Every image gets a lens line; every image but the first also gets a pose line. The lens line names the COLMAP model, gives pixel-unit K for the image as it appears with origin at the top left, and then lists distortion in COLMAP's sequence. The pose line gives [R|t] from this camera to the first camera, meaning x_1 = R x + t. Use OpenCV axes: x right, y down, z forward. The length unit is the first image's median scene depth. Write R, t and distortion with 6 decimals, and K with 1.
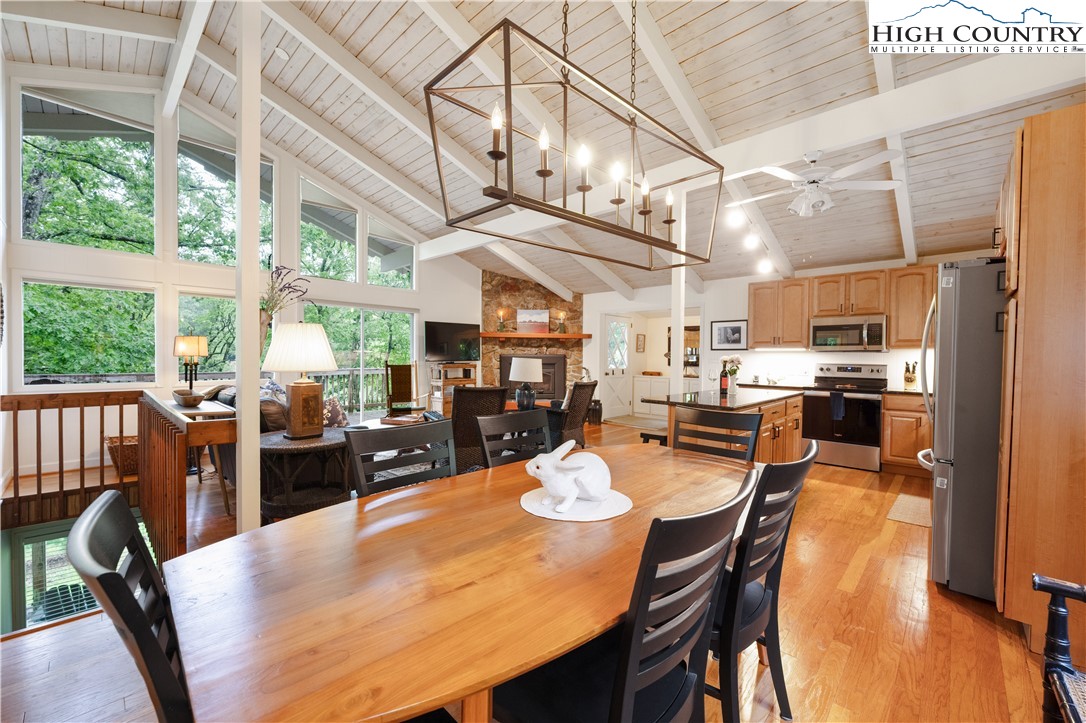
lens RADIAL K [[438.1, 0, 540.7], [0, 438.1, 361.5], [0, 0, 1]] dist [-0.003917, 0.000108]
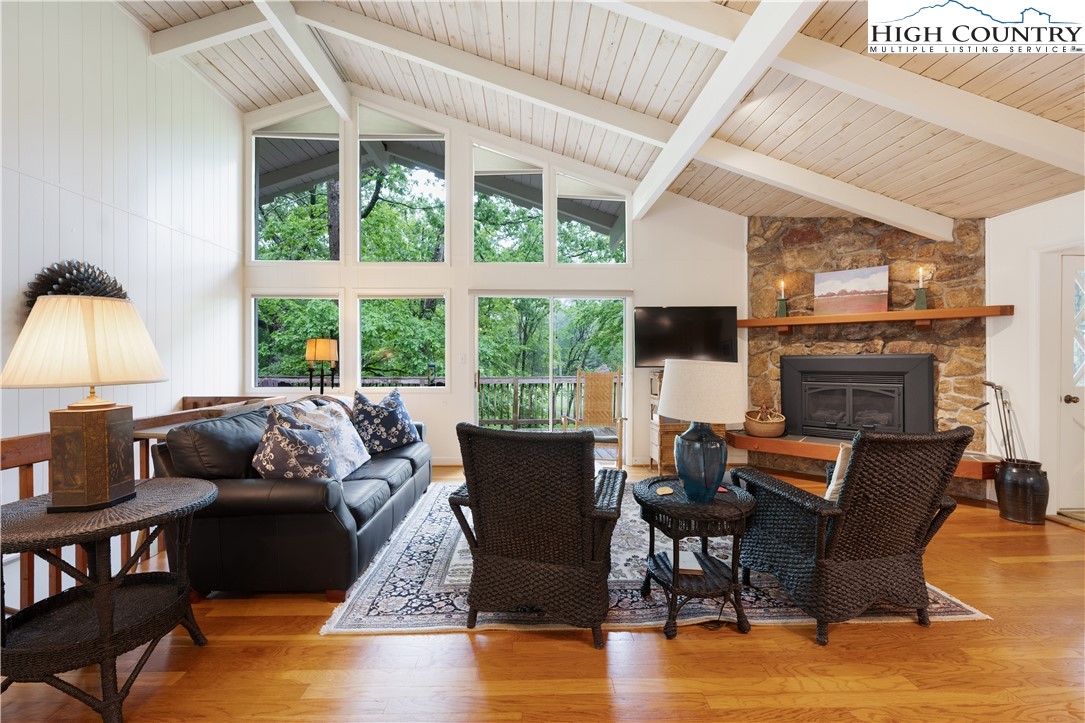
lens RADIAL K [[437.7, 0, 536.9], [0, 437.7, 360.2], [0, 0, 1]] dist [-0.003917, 0.000108]
pose [[0.704922, -0.006693, -0.709254, 0.088878], [-0.002791, 0.999922, -0.012210, -0.001912], [0.709280, 0.010587, 0.704848, 0.363631]]
